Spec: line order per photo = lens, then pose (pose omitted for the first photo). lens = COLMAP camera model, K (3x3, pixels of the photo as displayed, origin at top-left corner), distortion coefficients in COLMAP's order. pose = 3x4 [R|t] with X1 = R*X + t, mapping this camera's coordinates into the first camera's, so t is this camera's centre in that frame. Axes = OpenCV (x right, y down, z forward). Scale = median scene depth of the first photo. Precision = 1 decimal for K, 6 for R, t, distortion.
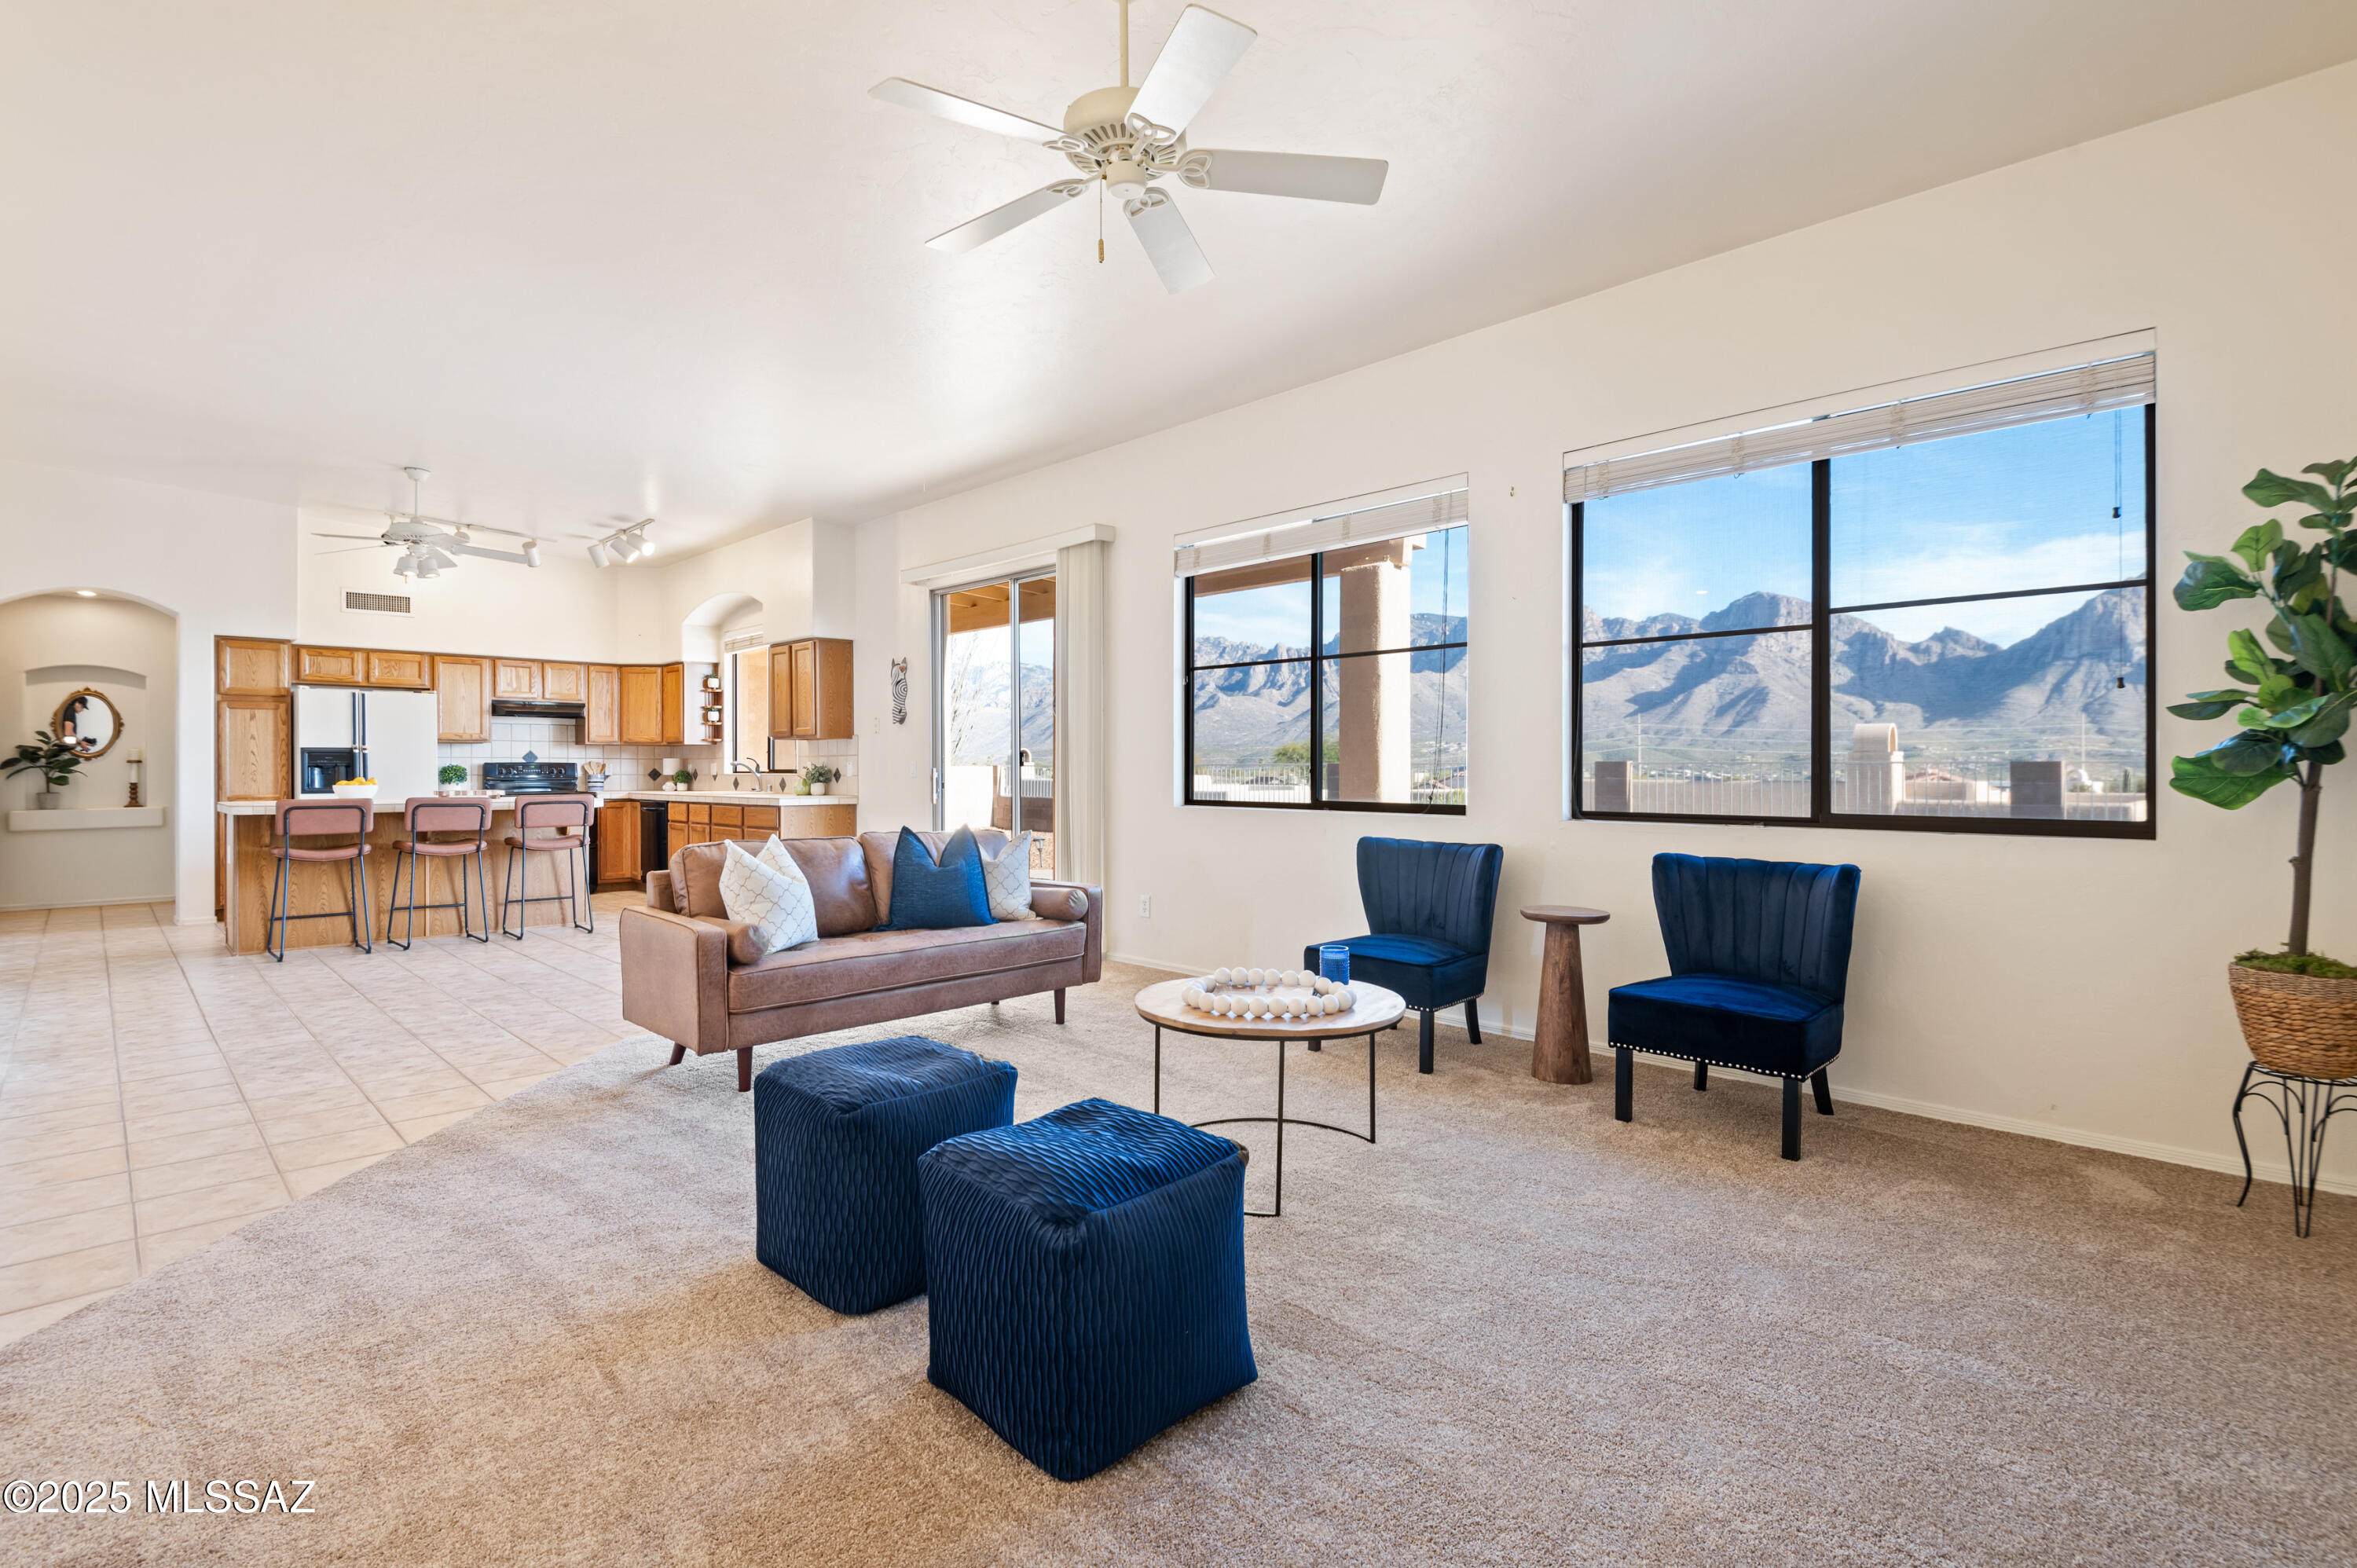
lens RADIAL K [[1131.2, 0, 1165.9], [0, 1131.2, 772.6], [0, 0, 1]] dist [-0.000185, -0.000034]
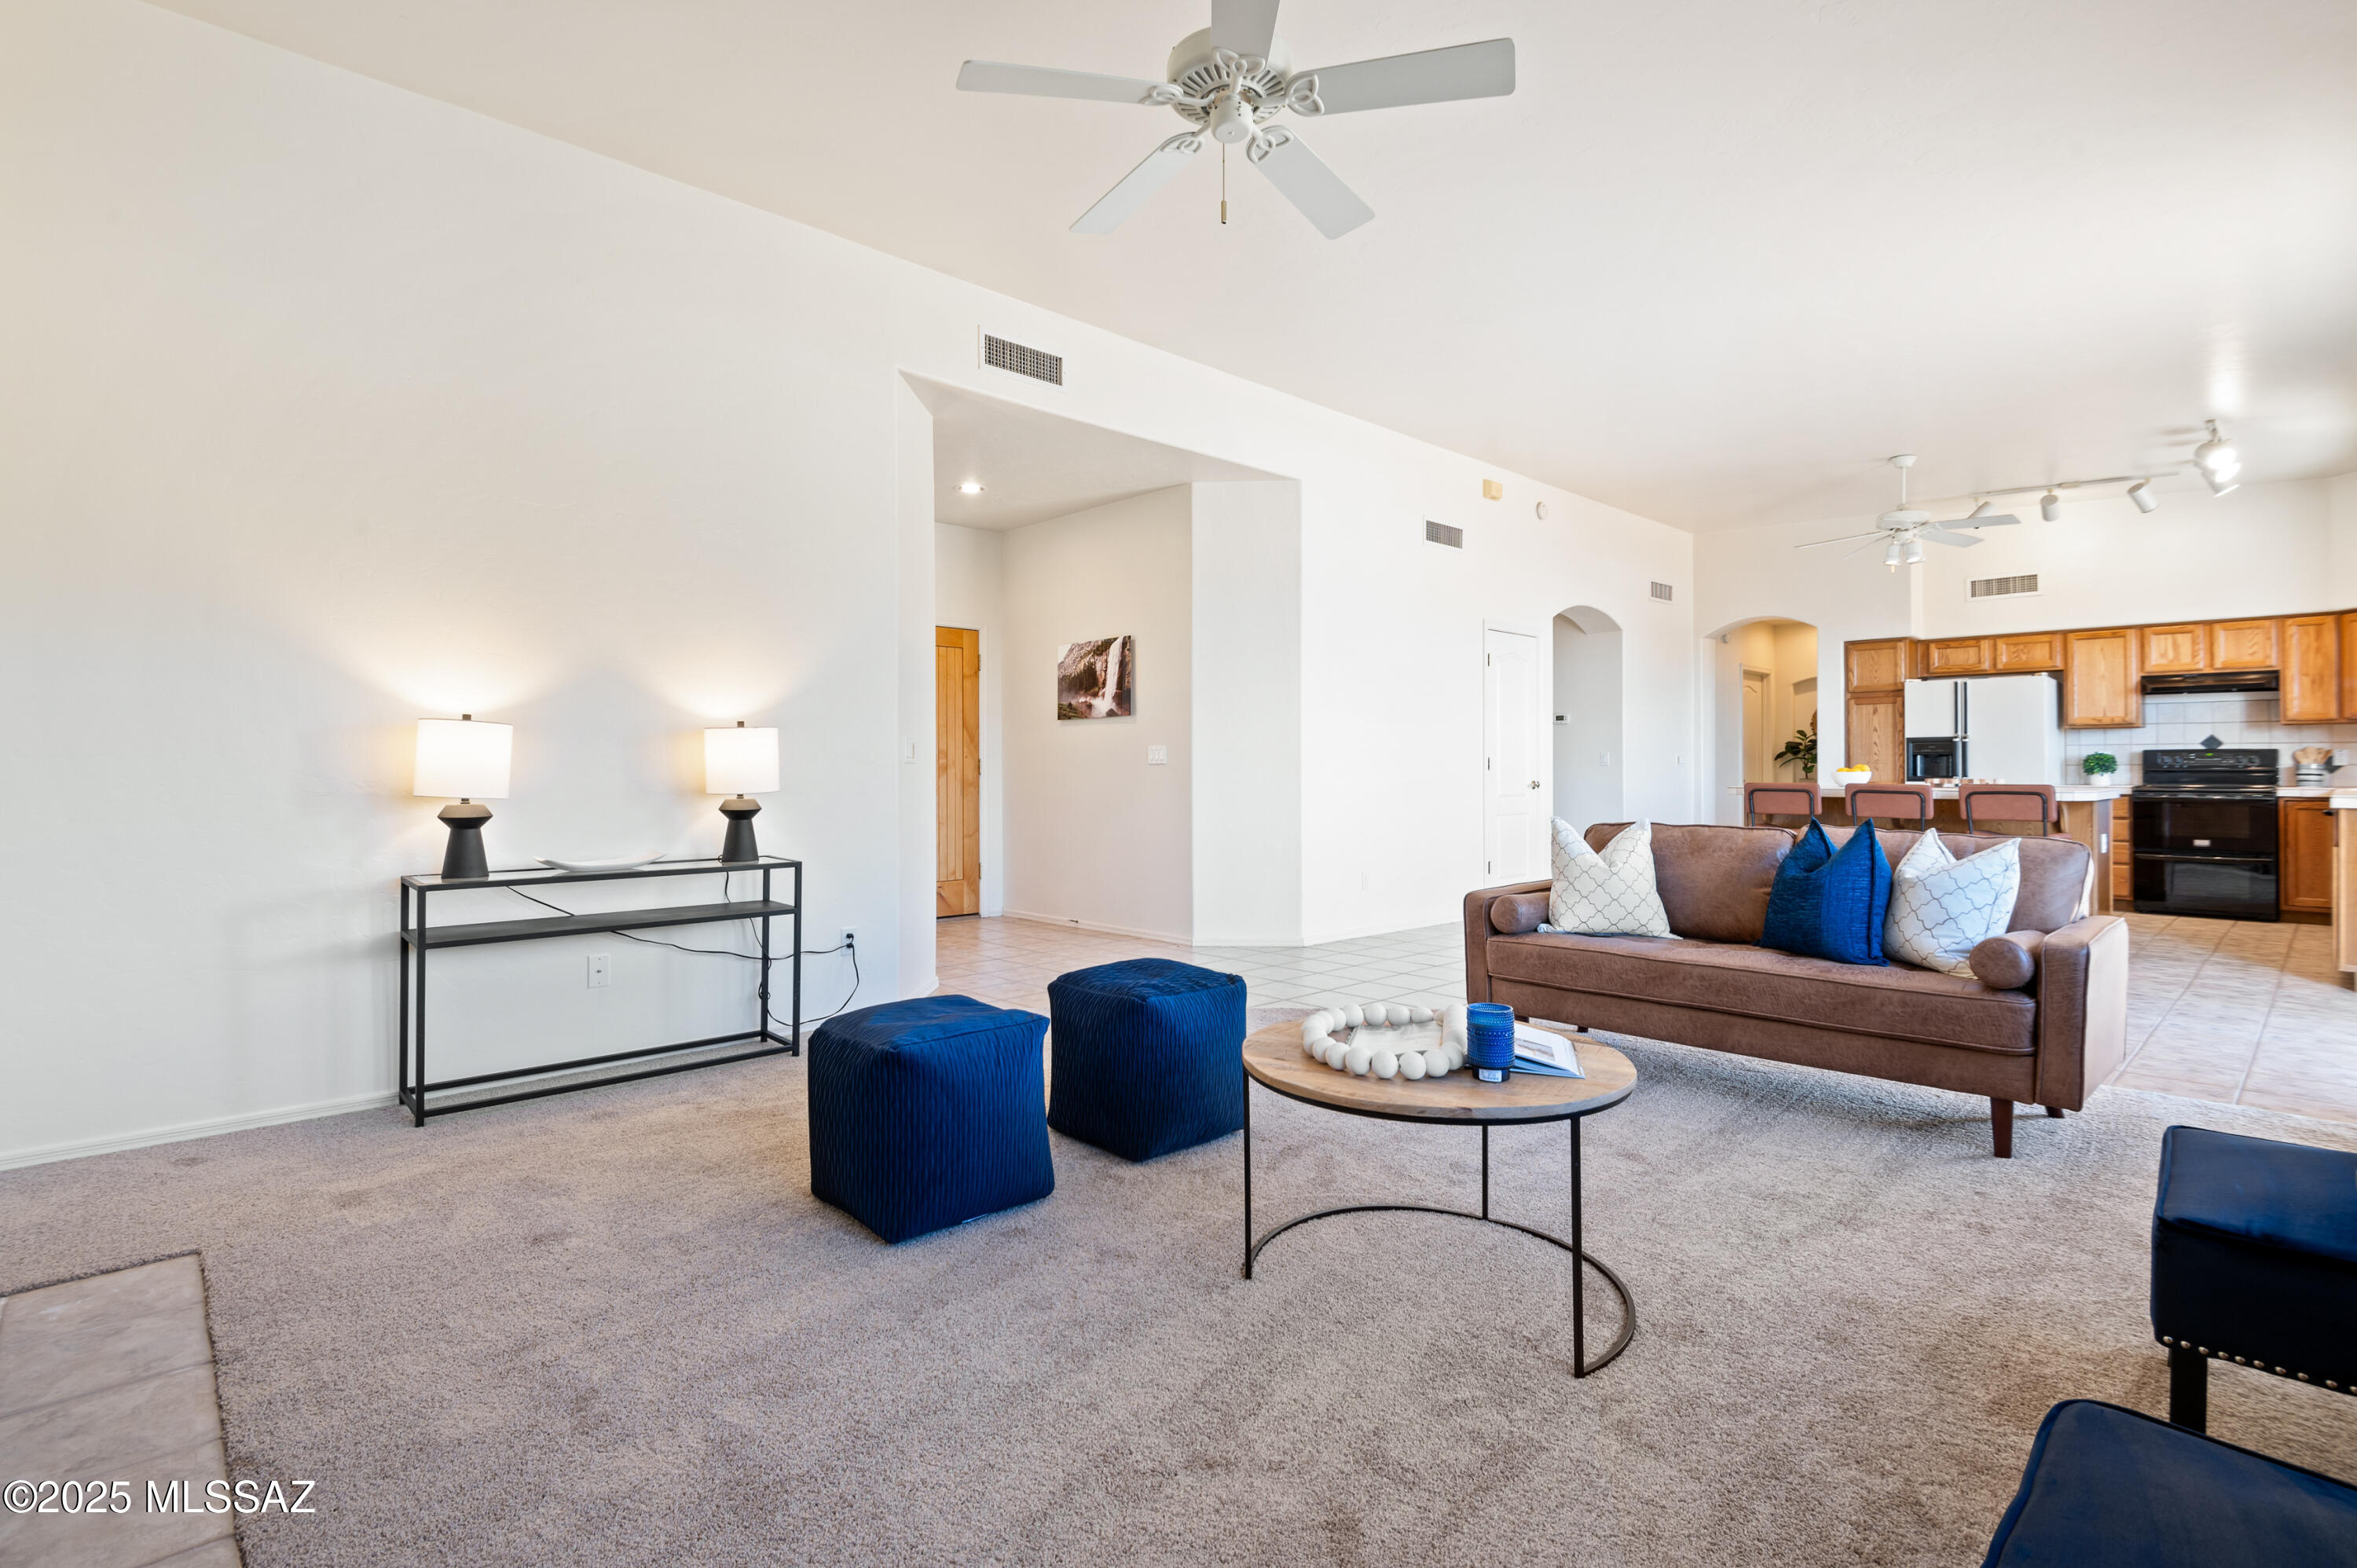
lens RADIAL K [[1131.2, 0, 1165.9], [0, 1131.2, 772.6], [0, 0, 1]] dist [-0.000185, -0.000034]
pose [[-0.015920, 0.005052, -0.999861, 0.299960], [-0.003313, 0.999981, 0.005105, 0.007297], [0.999868, 0.003394, -0.015903, 0.311233]]
